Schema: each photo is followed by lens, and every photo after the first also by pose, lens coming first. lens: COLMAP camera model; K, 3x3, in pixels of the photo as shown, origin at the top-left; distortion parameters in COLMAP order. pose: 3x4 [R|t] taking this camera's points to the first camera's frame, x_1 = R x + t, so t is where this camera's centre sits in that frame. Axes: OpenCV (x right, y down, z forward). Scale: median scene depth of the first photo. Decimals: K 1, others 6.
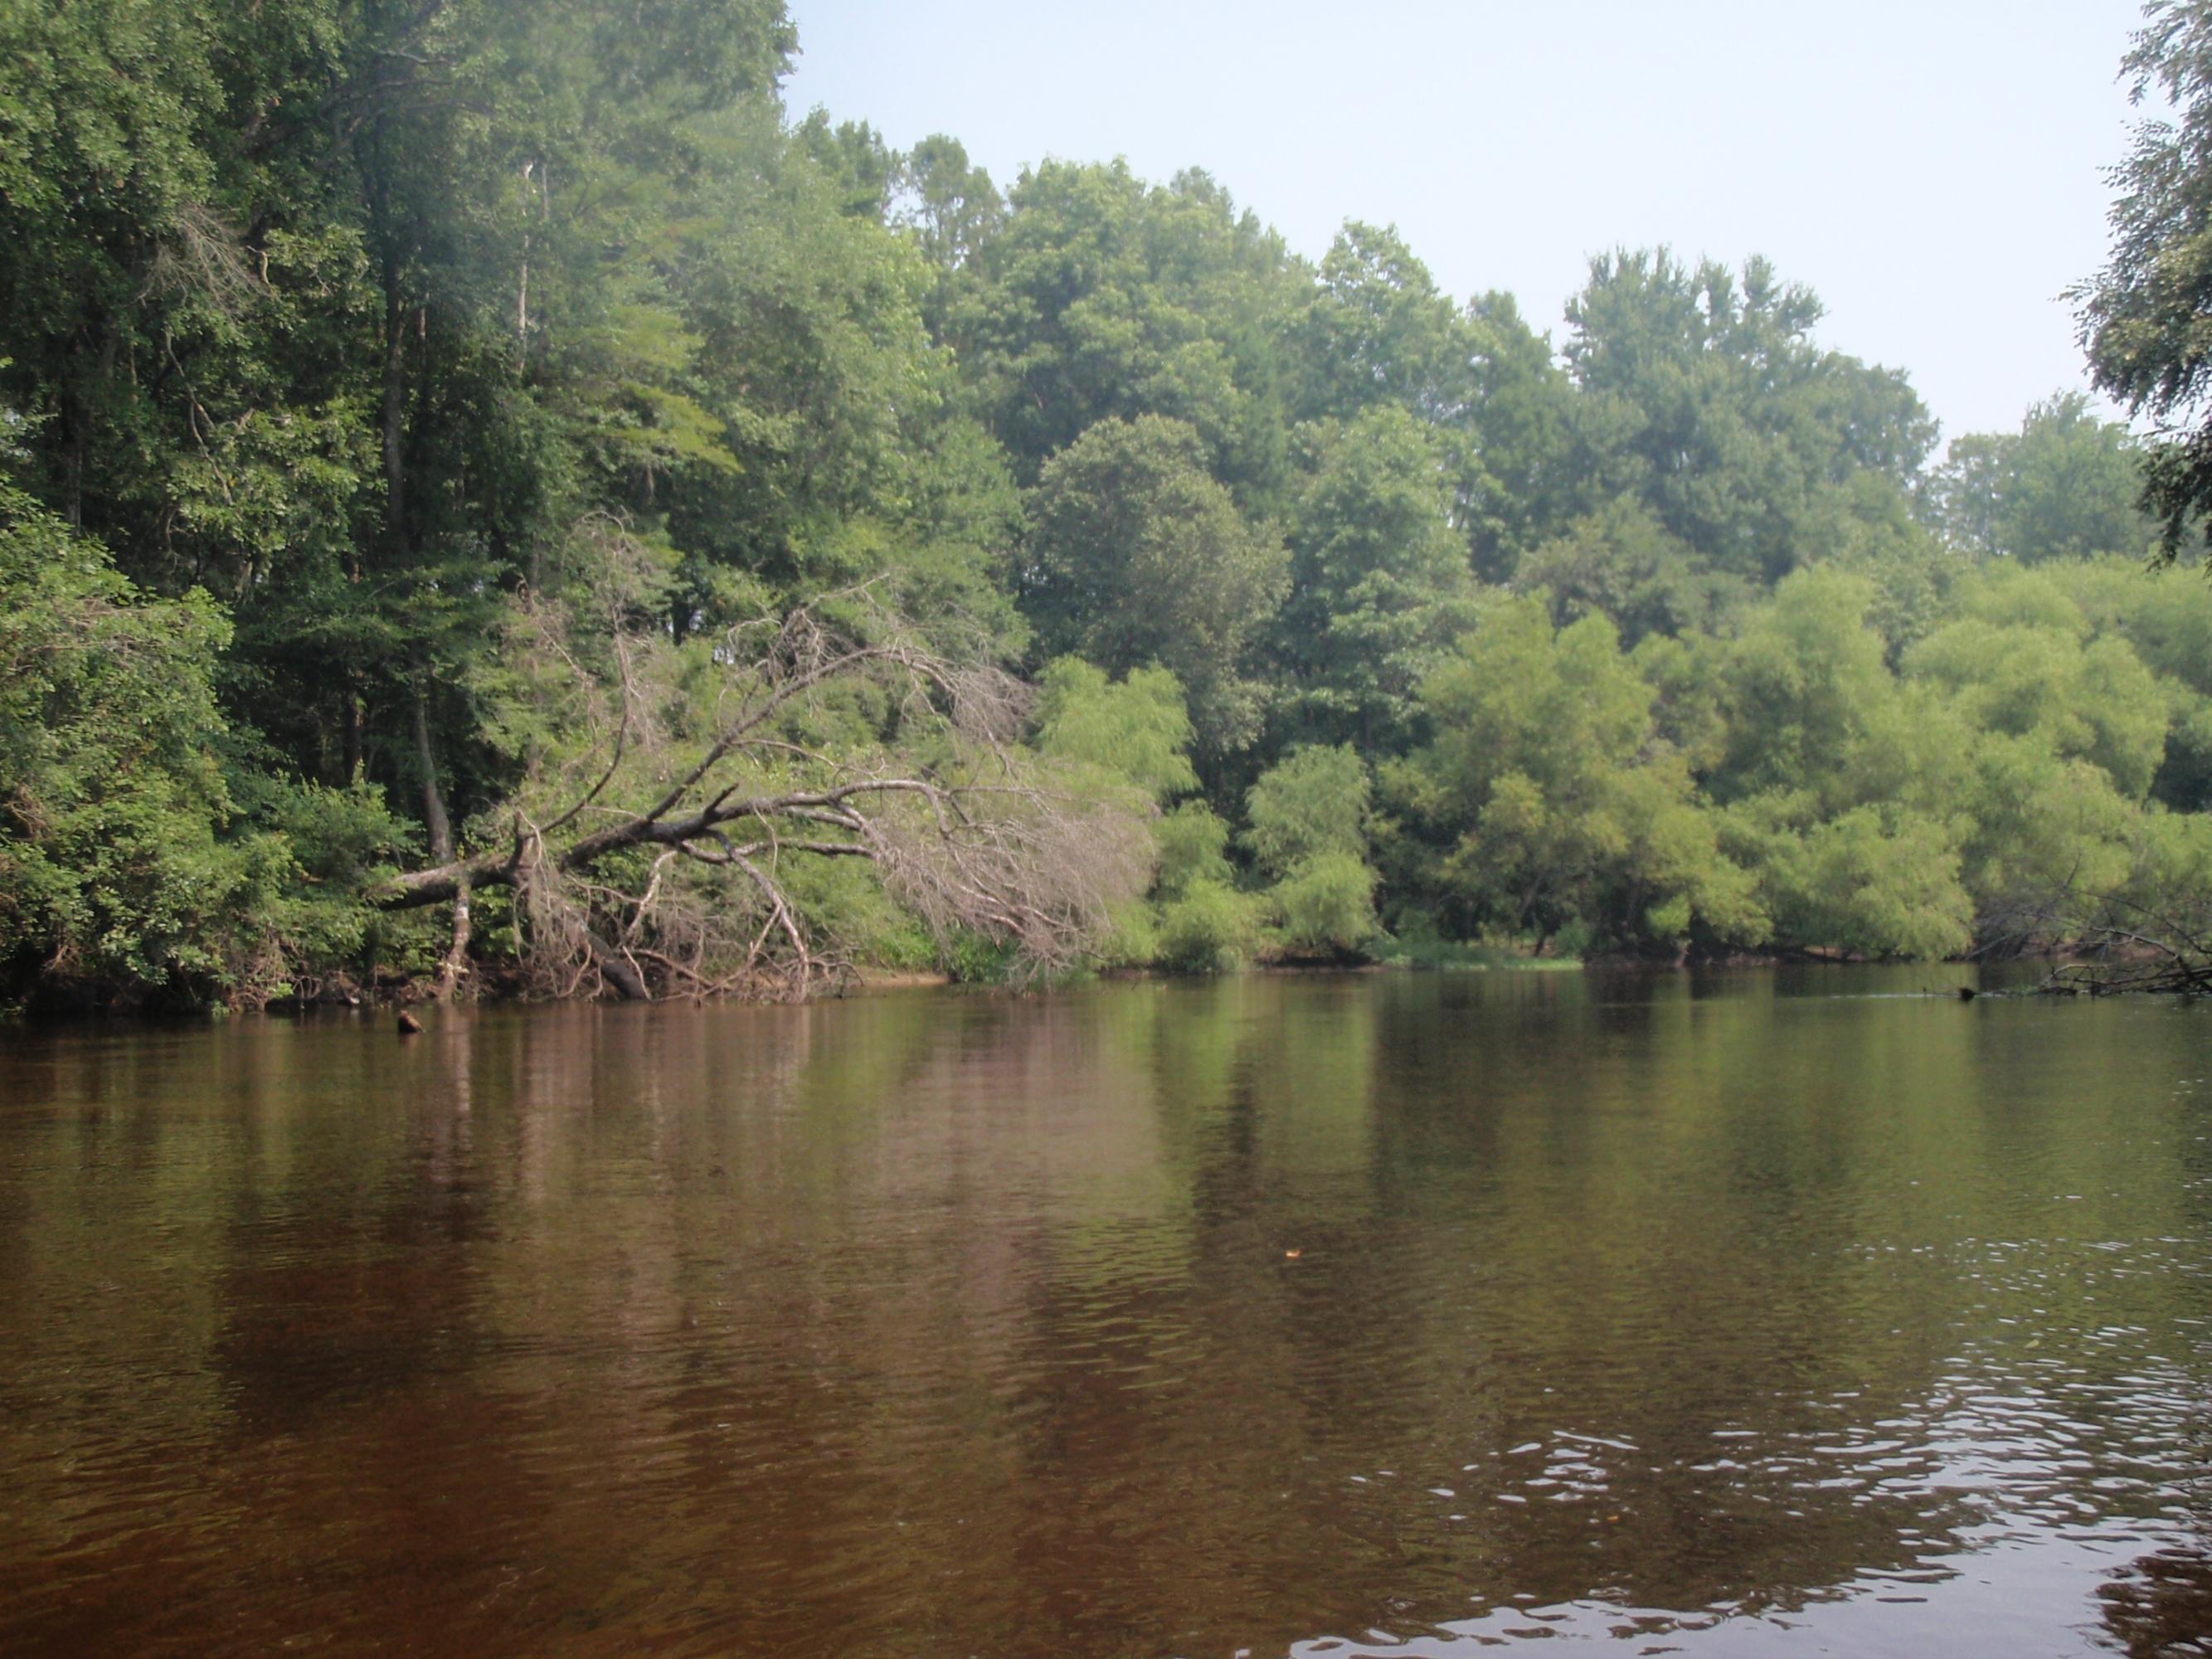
lens RADIAL K [[2397.0, 0, 1104.9], [0, 2397.0, 826.5], [0, 0, 1]] dist [-0.008864, 0.000000]
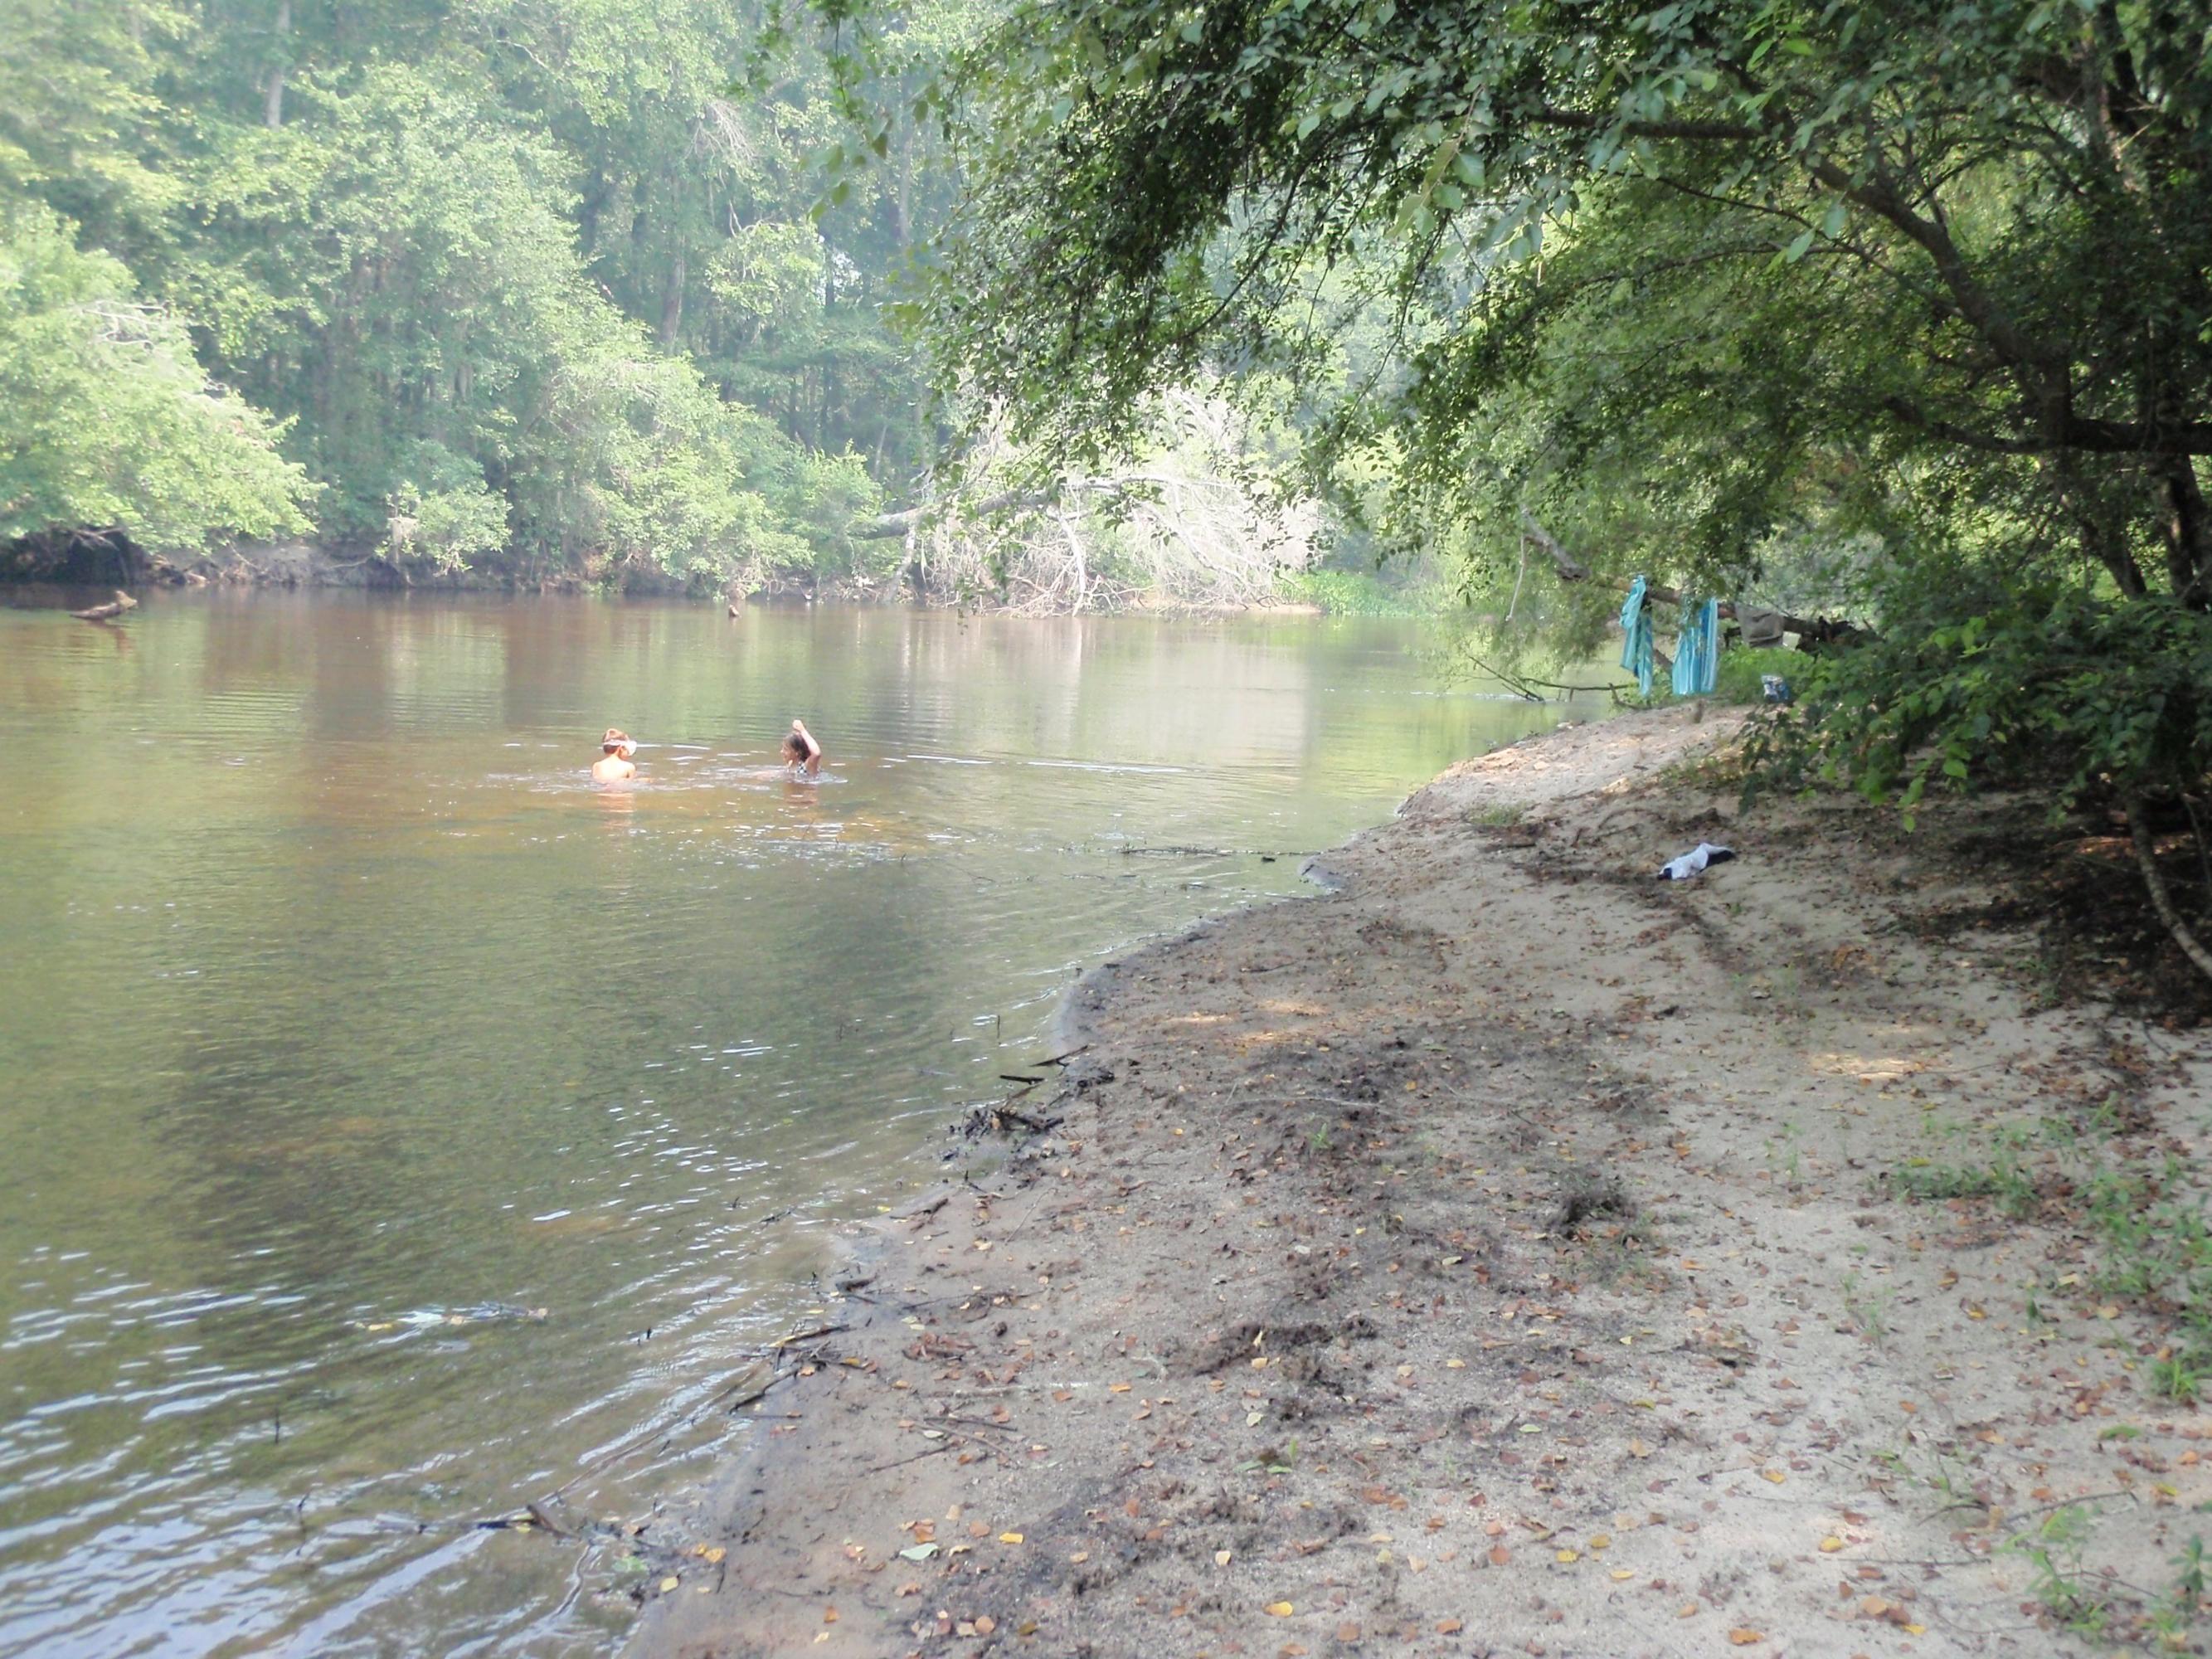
lens RADIAL K [[2397.0, 0, 1107.1], [0, 2397.0, 830.9], [0, 0, 1]] dist [-0.008864, 0.000000]
pose [[0.945318, 0.103696, -0.309226, 0.419790], [-0.053131, 0.984407, 0.167689, -0.057484], [0.321793, -0.142090, 0.936087, -0.500981]]
